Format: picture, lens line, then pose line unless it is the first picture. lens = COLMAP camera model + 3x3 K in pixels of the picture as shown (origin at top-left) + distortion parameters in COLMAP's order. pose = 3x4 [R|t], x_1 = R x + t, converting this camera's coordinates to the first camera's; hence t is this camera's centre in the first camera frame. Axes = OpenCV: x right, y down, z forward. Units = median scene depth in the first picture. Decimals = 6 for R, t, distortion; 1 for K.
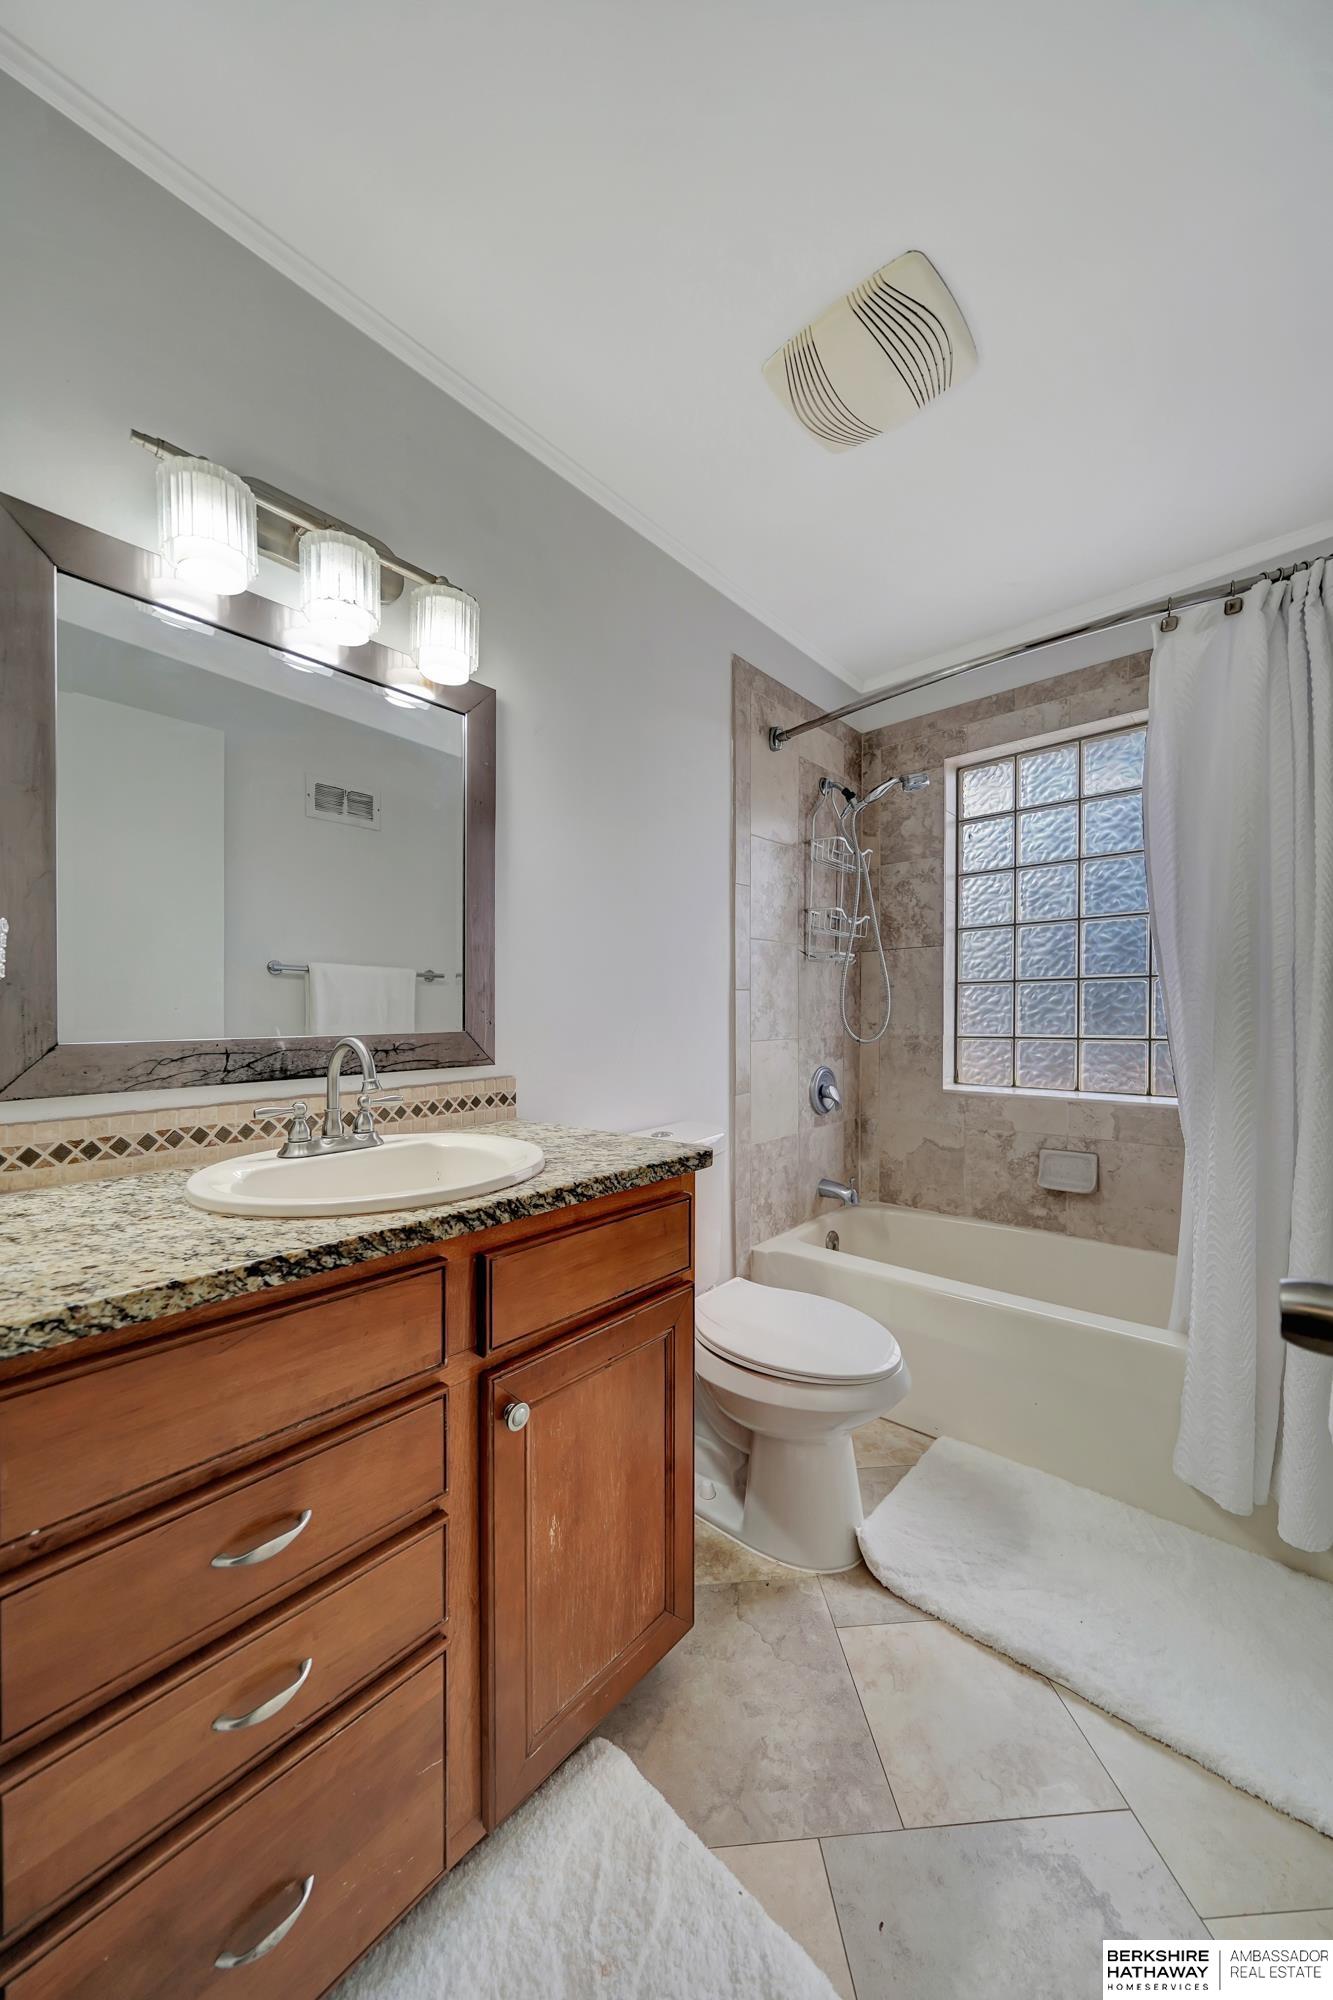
lens RADIAL K [[697.9, 0, 652.8], [0, 697.9, 1019.2], [0, 0, 1]] dist [-0.002216, -0.000105]
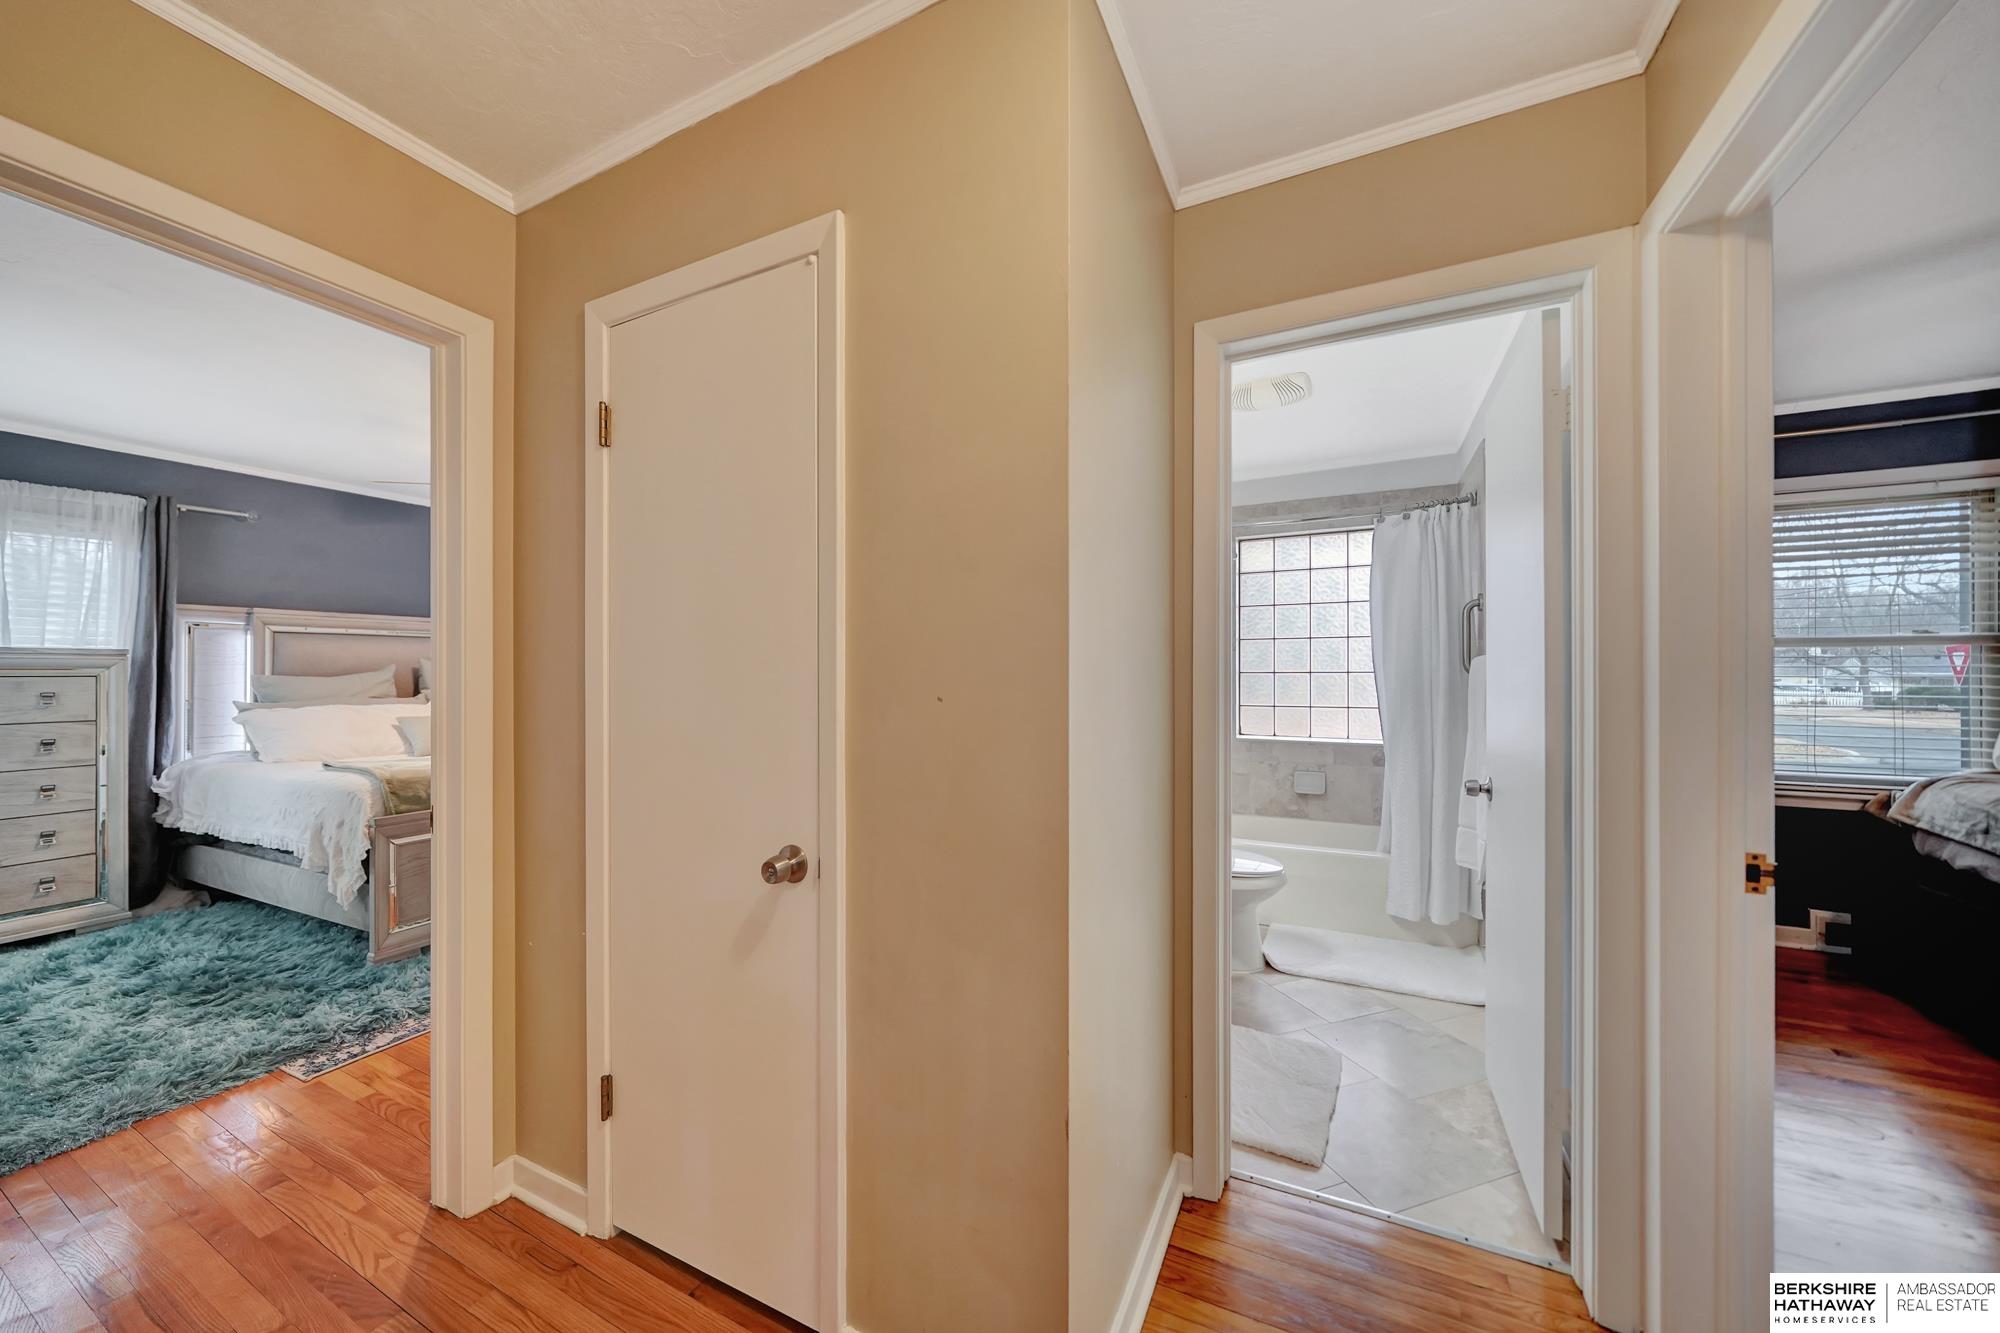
lens RADIAL K [[697.9, 0, 1011.9], [0, 697.9, 667.0], [0, 0, 1]] dist [-0.002216, -0.000105]
pose [[0.959469, 0.003853, 0.281787, -0.602704], [0.001139, 0.999845, -0.017548, -0.043038], [-0.281811, 0.017158, 0.959317, -0.466663]]
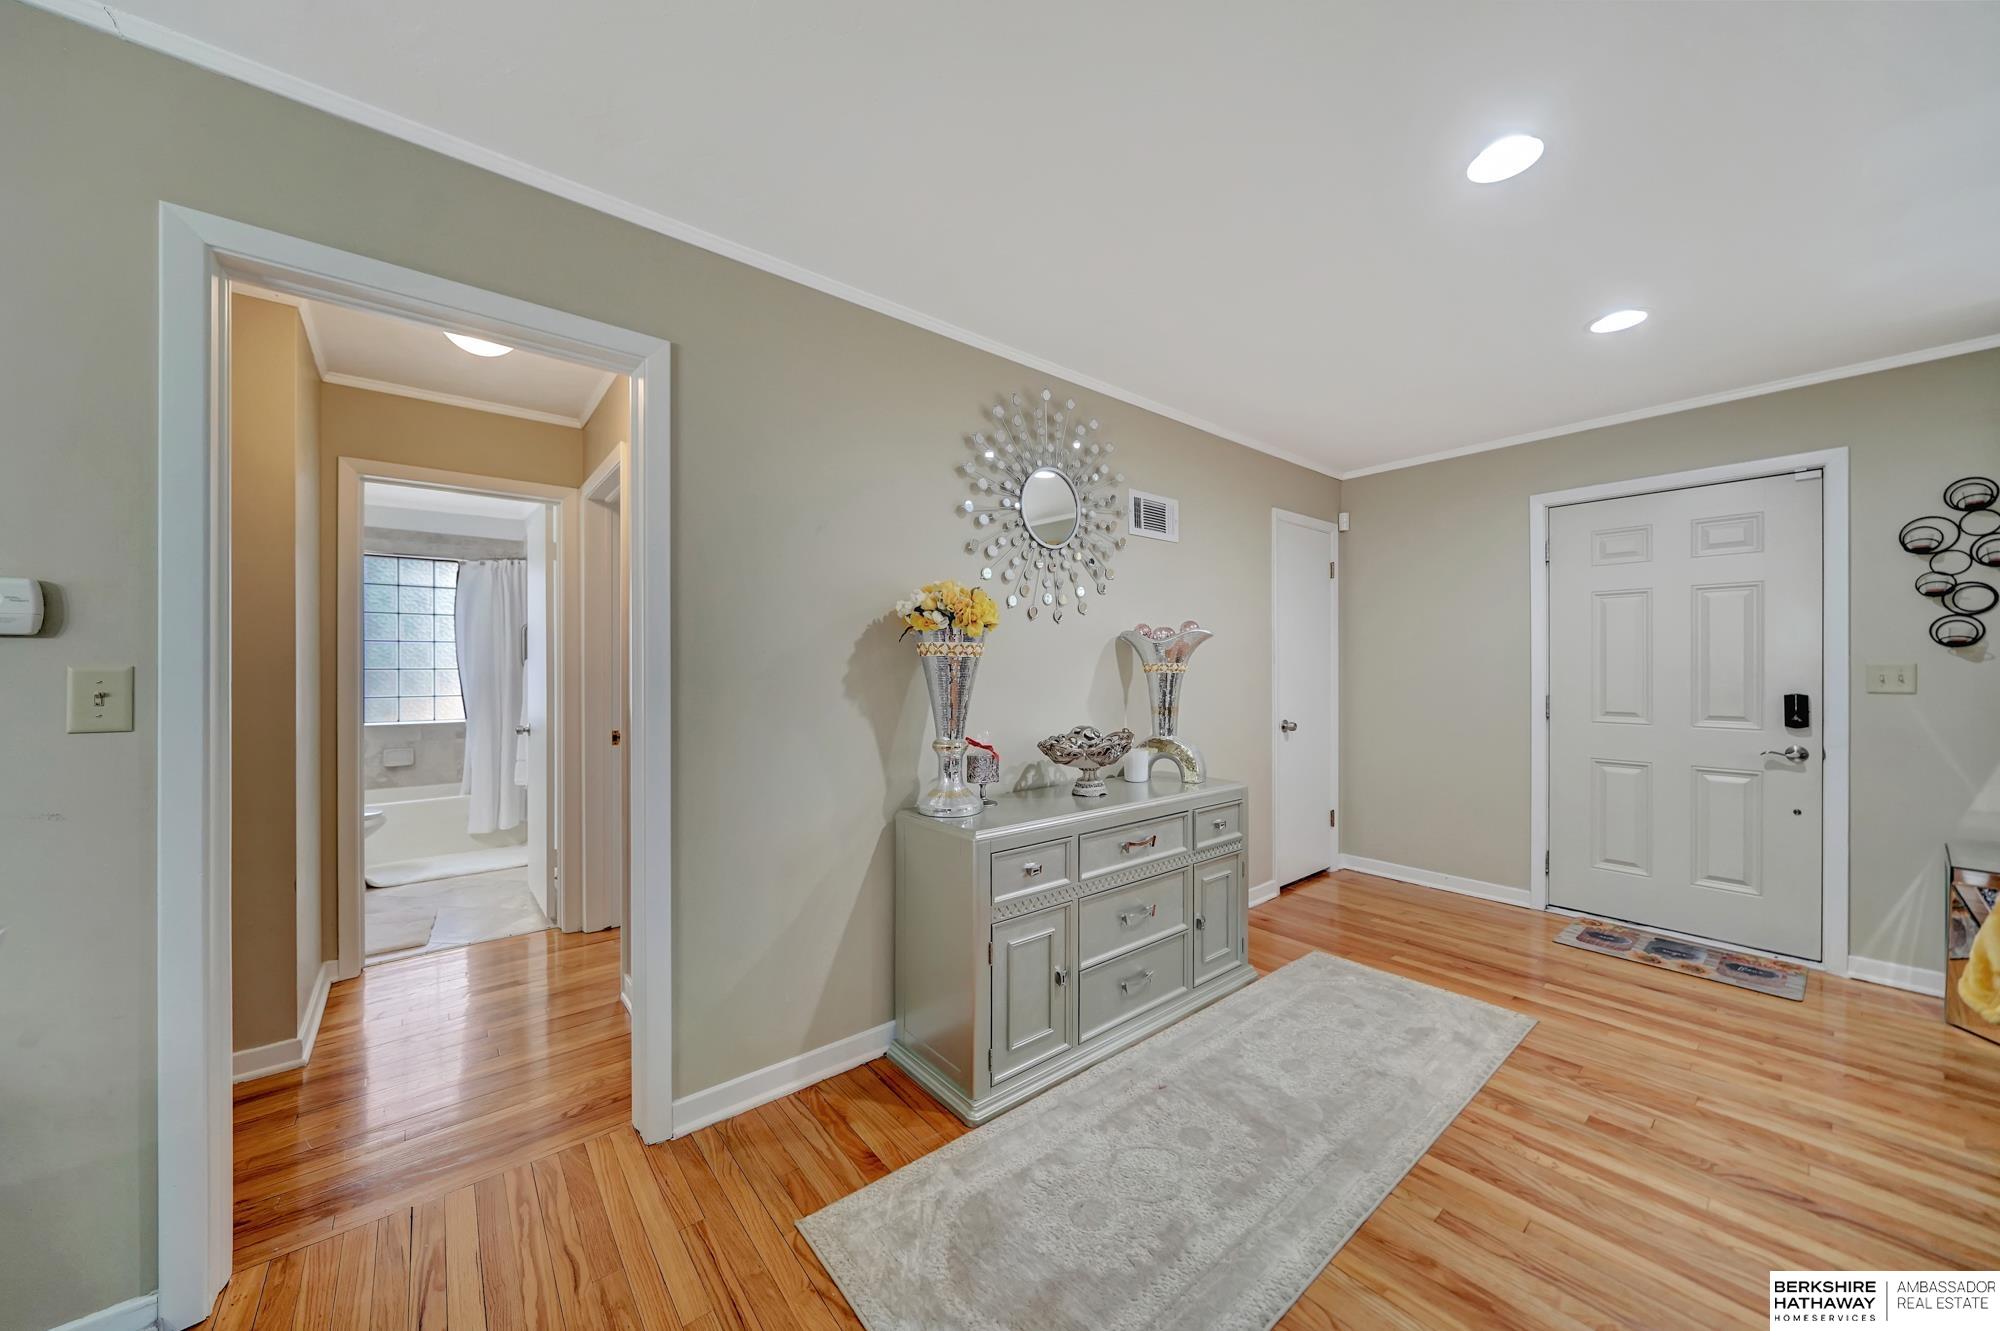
lens RADIAL K [[697.9, 0, 1011.9], [0, 697.9, 666.0], [0, 0, 1]] dist [-0.002216, -0.000105]
pose [[0.129682, 0.001268, 0.991555, -1.275995], [0.013808, 0.999900, -0.003085, -0.033110], [-0.991460, 0.014091, 0.129651, -1.152613]]
